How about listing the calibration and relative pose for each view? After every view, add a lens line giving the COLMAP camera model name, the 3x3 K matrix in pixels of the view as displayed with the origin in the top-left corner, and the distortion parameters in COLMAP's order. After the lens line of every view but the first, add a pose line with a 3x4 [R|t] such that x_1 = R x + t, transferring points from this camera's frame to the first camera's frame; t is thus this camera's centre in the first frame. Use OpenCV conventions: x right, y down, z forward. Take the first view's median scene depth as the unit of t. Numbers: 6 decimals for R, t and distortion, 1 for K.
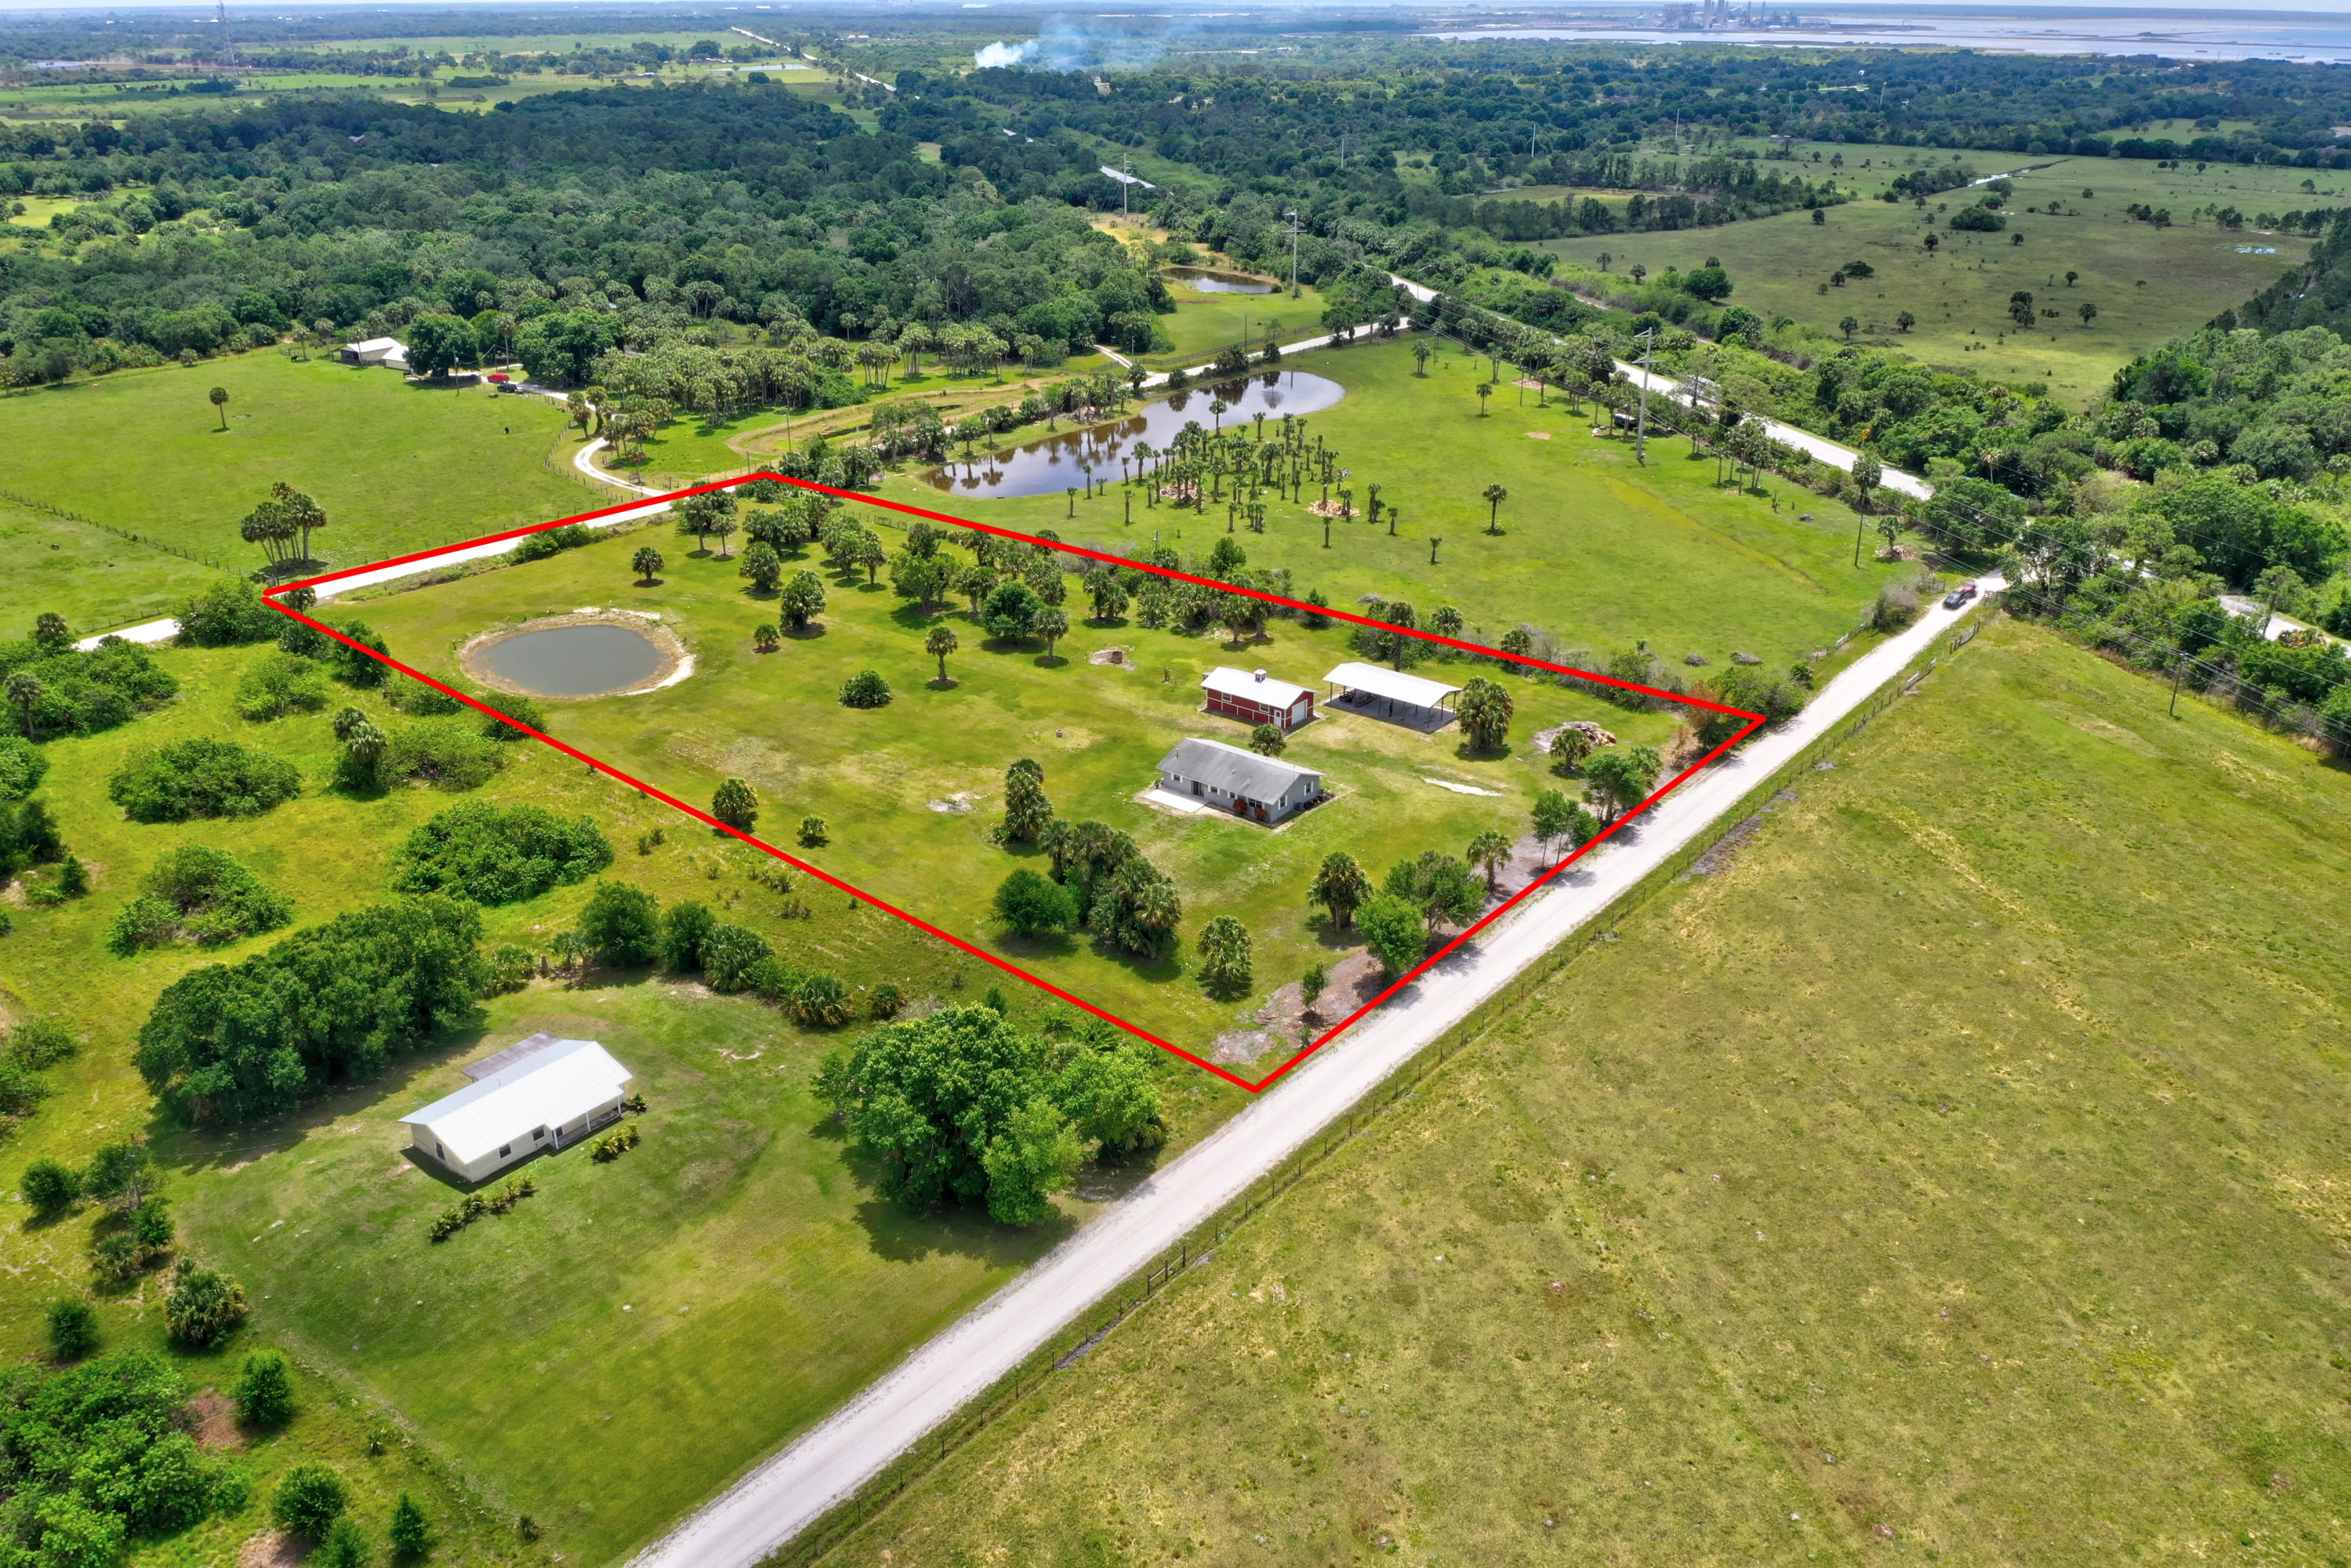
lens RADIAL K [[1817.4, 0, 1175.5], [0, 1817.4, 784.0], [0, 0, 1]] dist [-0.027159, -0.004828]
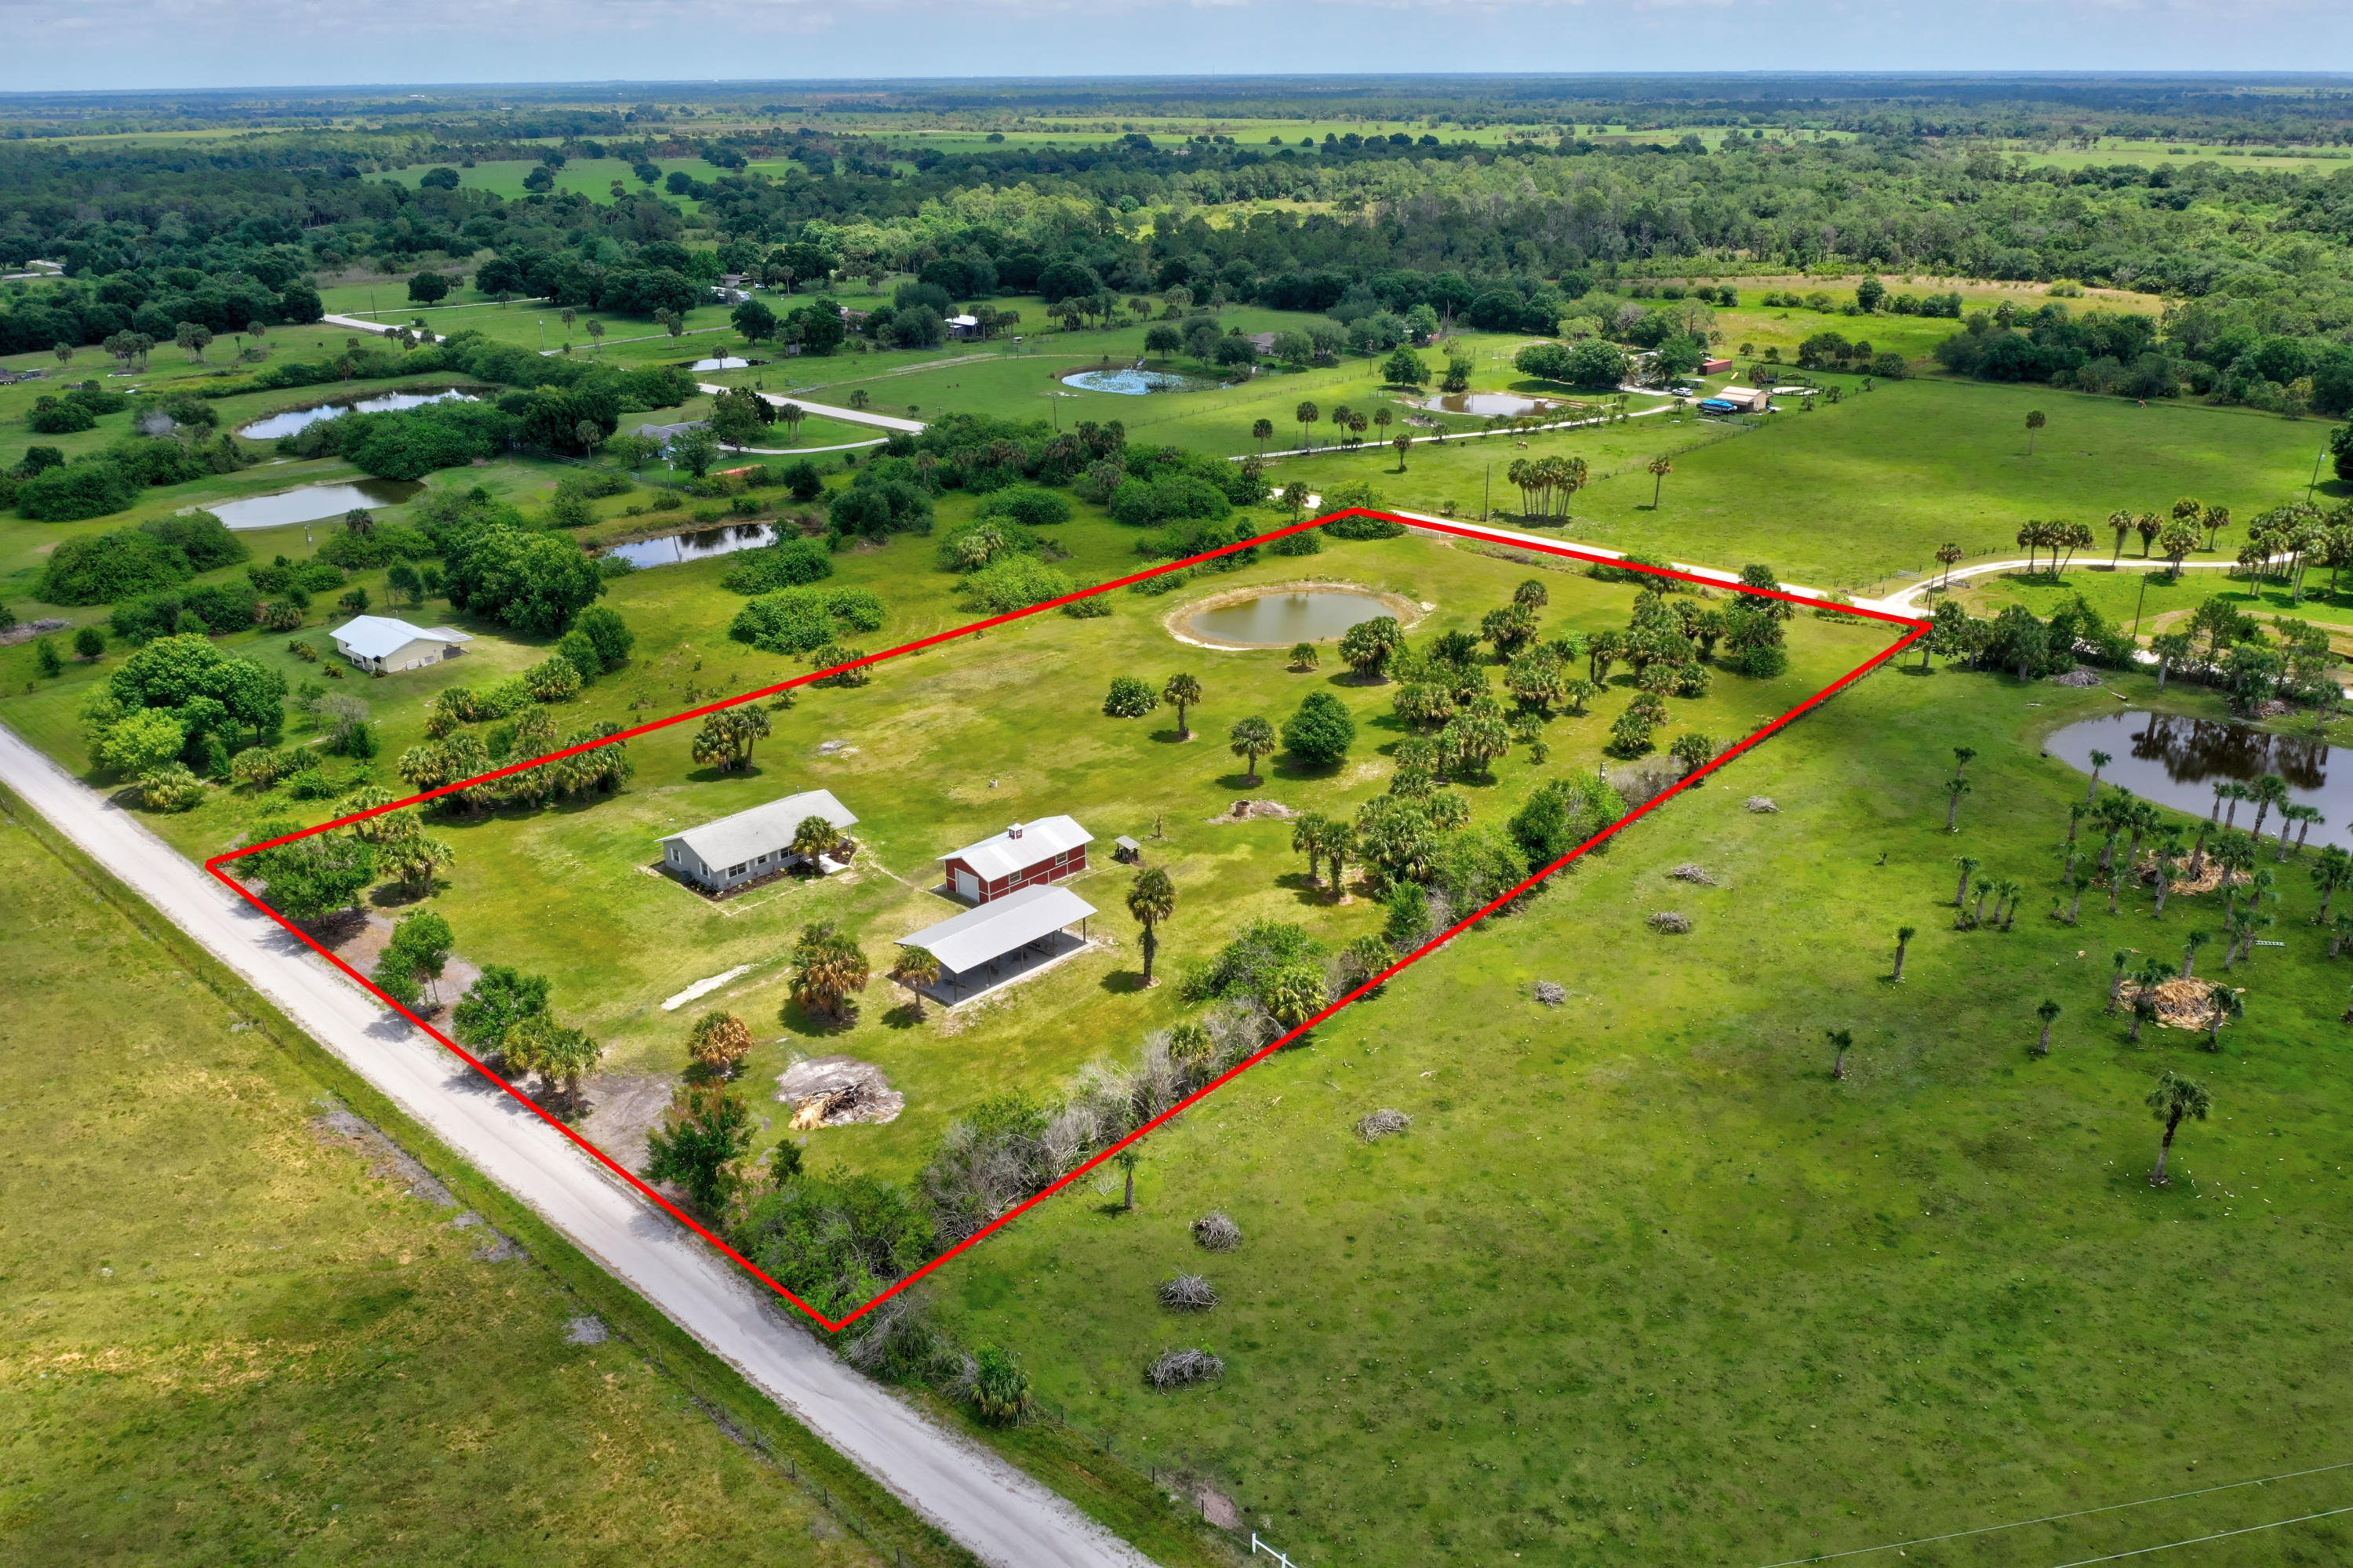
lens RADIAL K [[1822.5, 0, 1176.5], [0, 1822.5, 784.0], [0, 0, 1]] dist [-0.023057, 0.000478]
pose [[-0.076868, 0.364710, -0.927943, 0.695275], [-0.391217, 0.845026, 0.364529, -0.357488], [0.917083, 0.391047, 0.077725, 0.950101]]
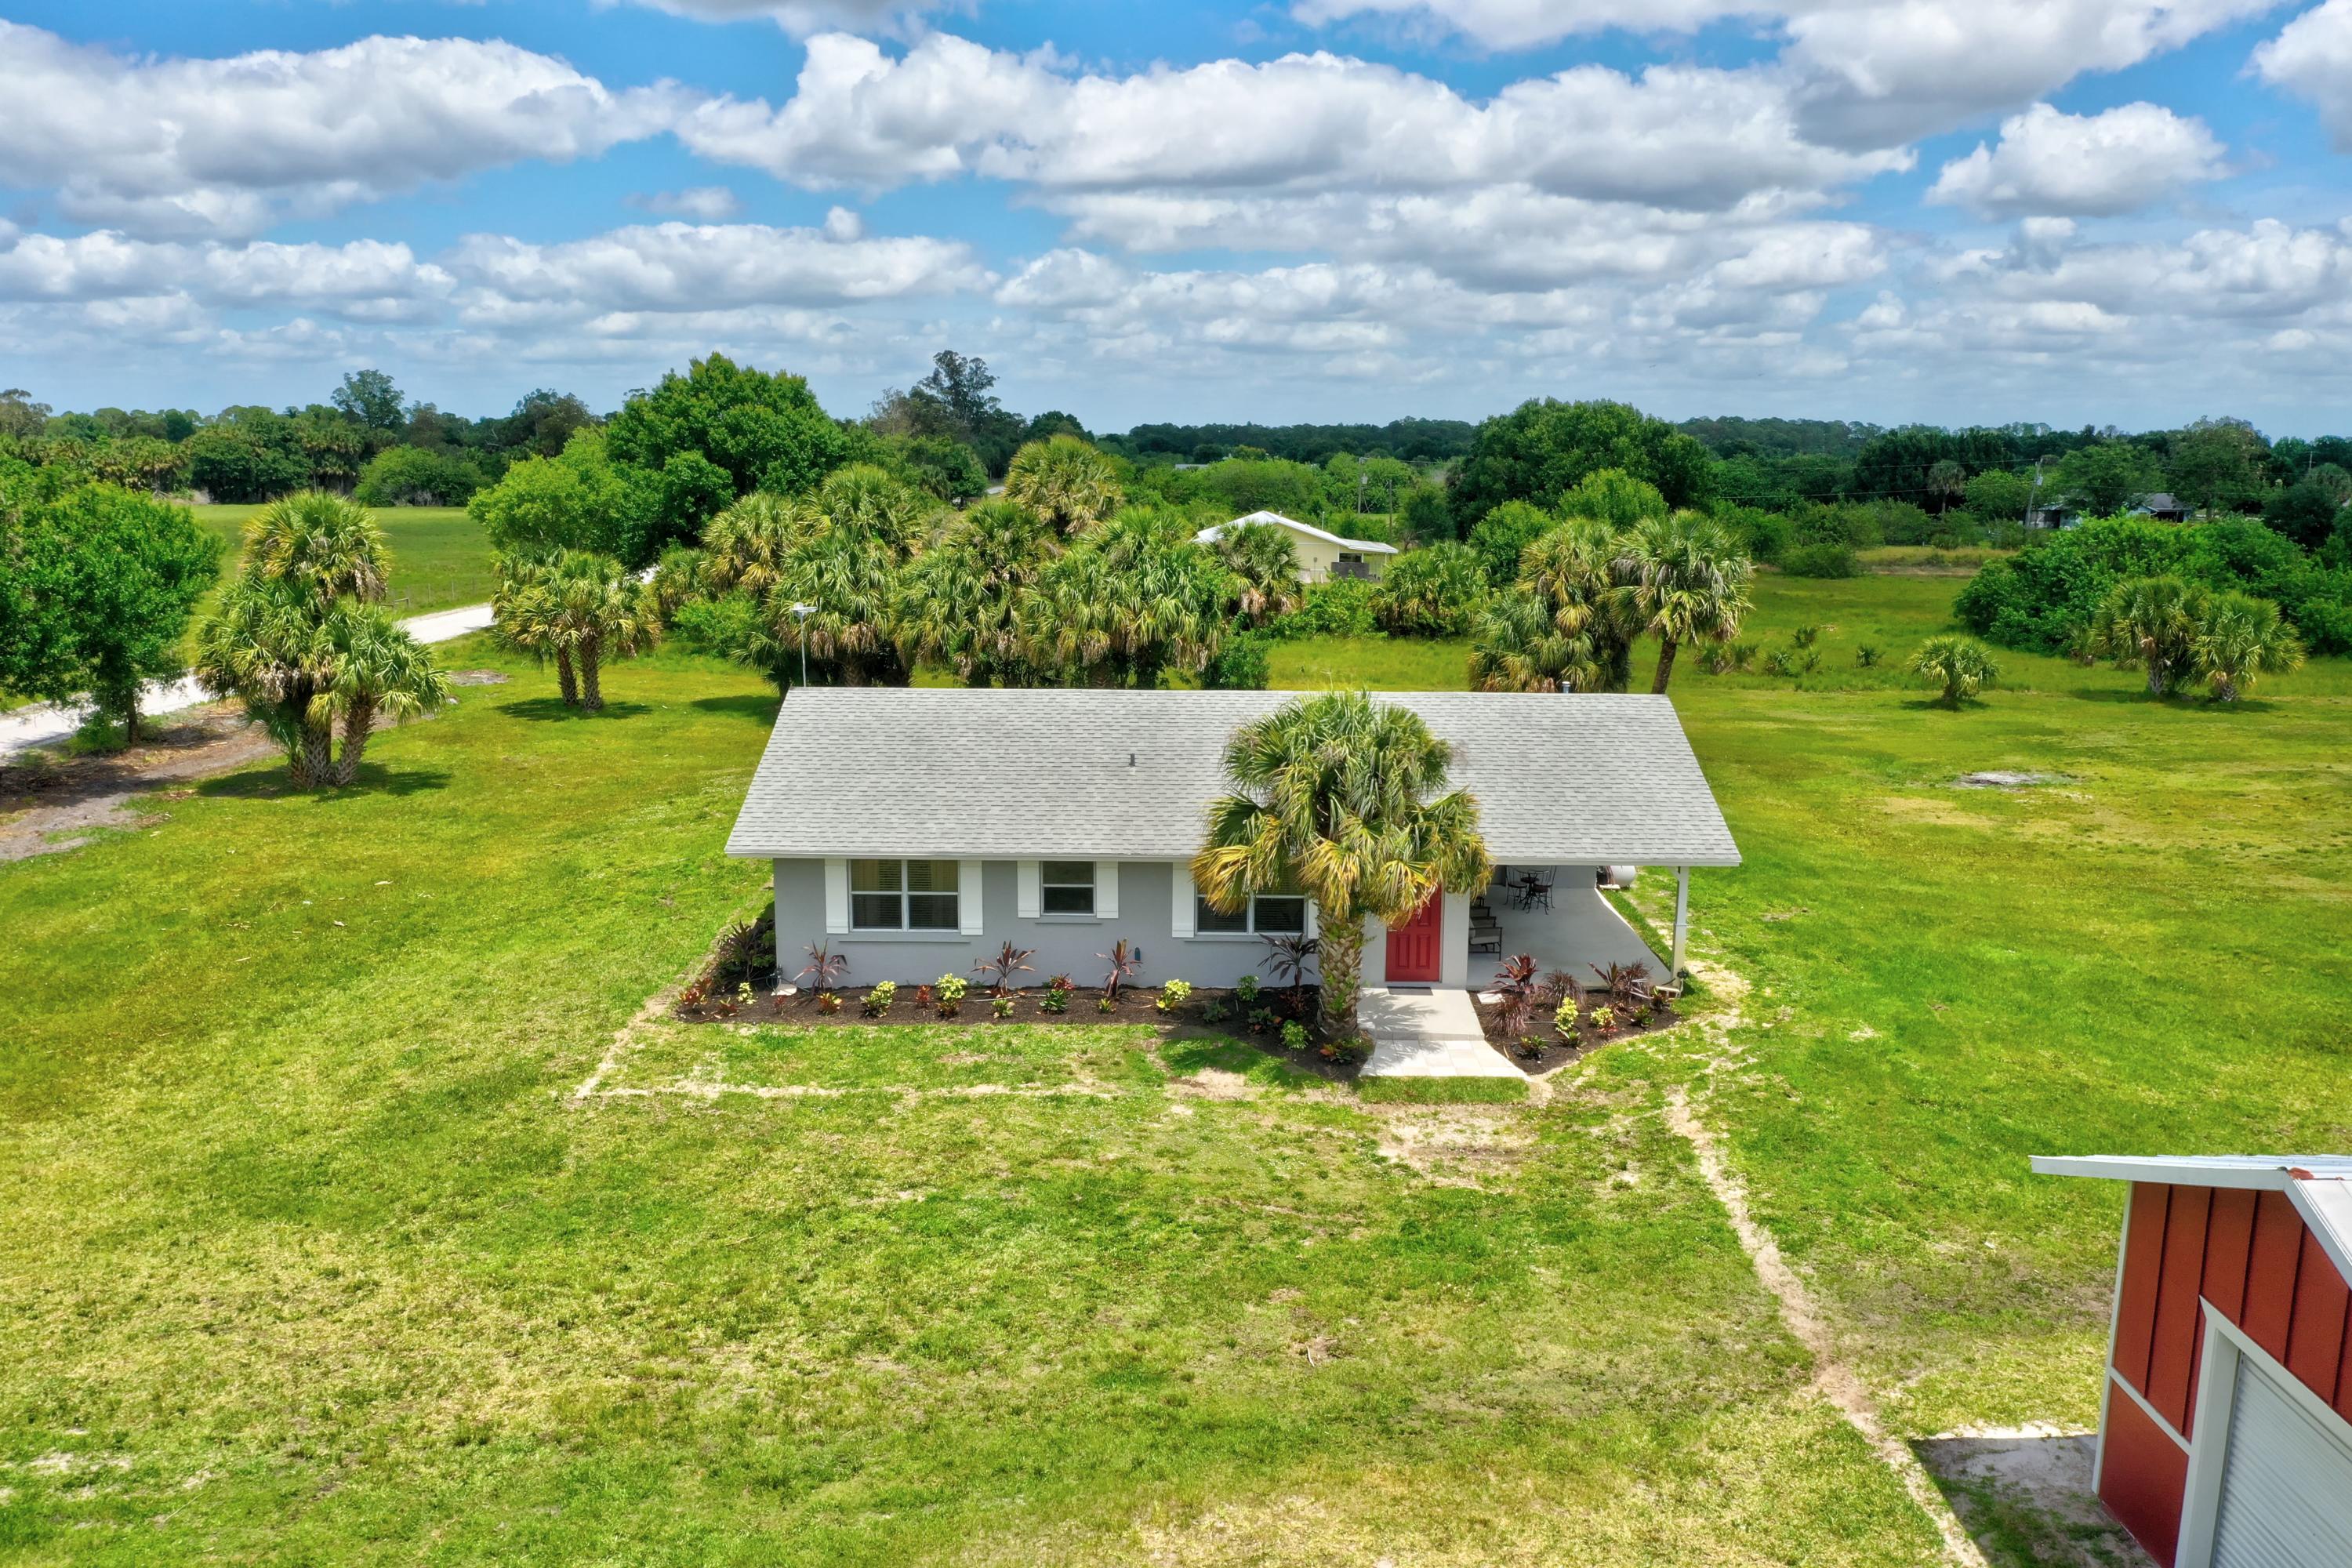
lens RADIAL K [[1819.7, 0, 1173.9], [0, 1819.7, 778.8], [0, 0, 1]] dist [-0.025688, -0.002949]
pose [[-0.783360, 0.105699, -0.612515, 0.123214], [-0.254365, 0.844627, 0.471066, -0.074786], [0.567139, 0.524817, -0.634761, 0.948368]]
